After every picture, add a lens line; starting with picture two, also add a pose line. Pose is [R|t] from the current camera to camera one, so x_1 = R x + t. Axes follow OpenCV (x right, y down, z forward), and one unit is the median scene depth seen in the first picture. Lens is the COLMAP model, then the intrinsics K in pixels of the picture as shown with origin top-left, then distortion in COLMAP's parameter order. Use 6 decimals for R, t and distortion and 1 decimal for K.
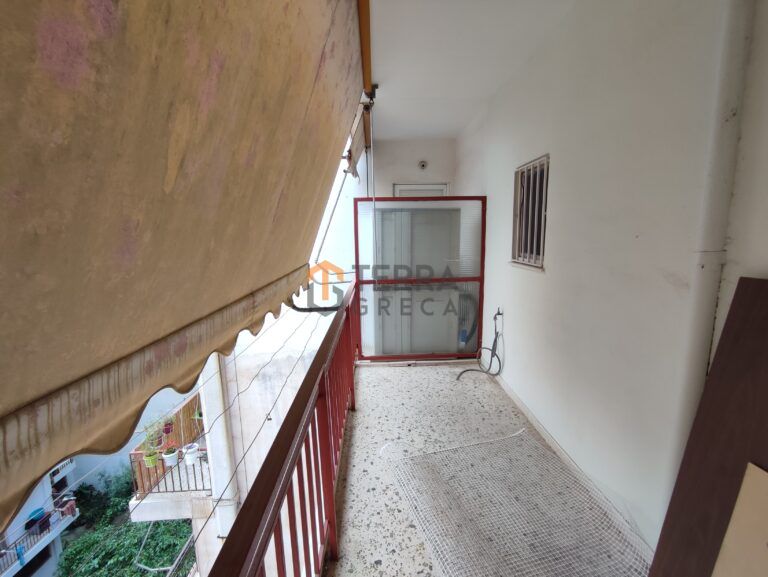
lens RADIAL K [[348.7, 0, 385.0], [0, 348.7, 289.6], [0, 0, 1]] dist [-0.017398, 0.009865]
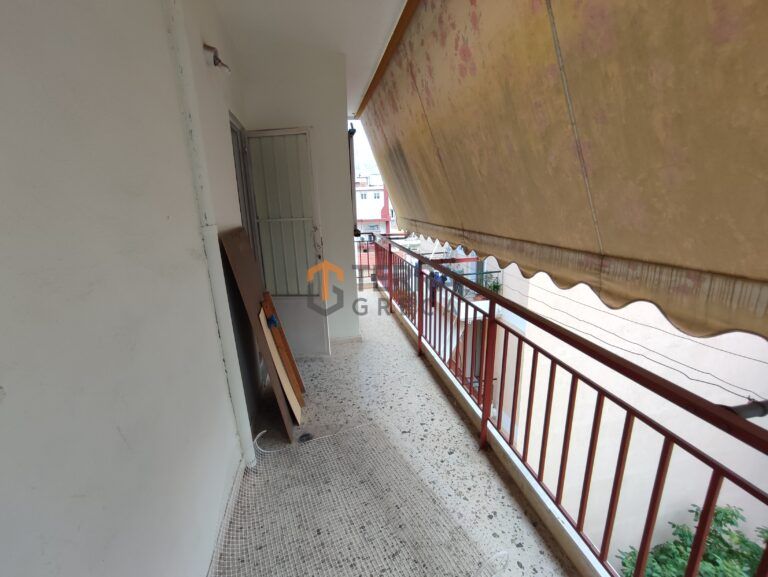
lens RADIAL K [[348.7, 0, 384.6], [0, 348.7, 292.0], [0, 0, 1]] dist [-0.017398, 0.009865]
pose [[-0.985983, 0.091853, -0.139283, 0.324484], [0.027750, 0.913469, 0.405962, -0.286431], [0.164520, 0.396407, -0.903214, 1.741778]]
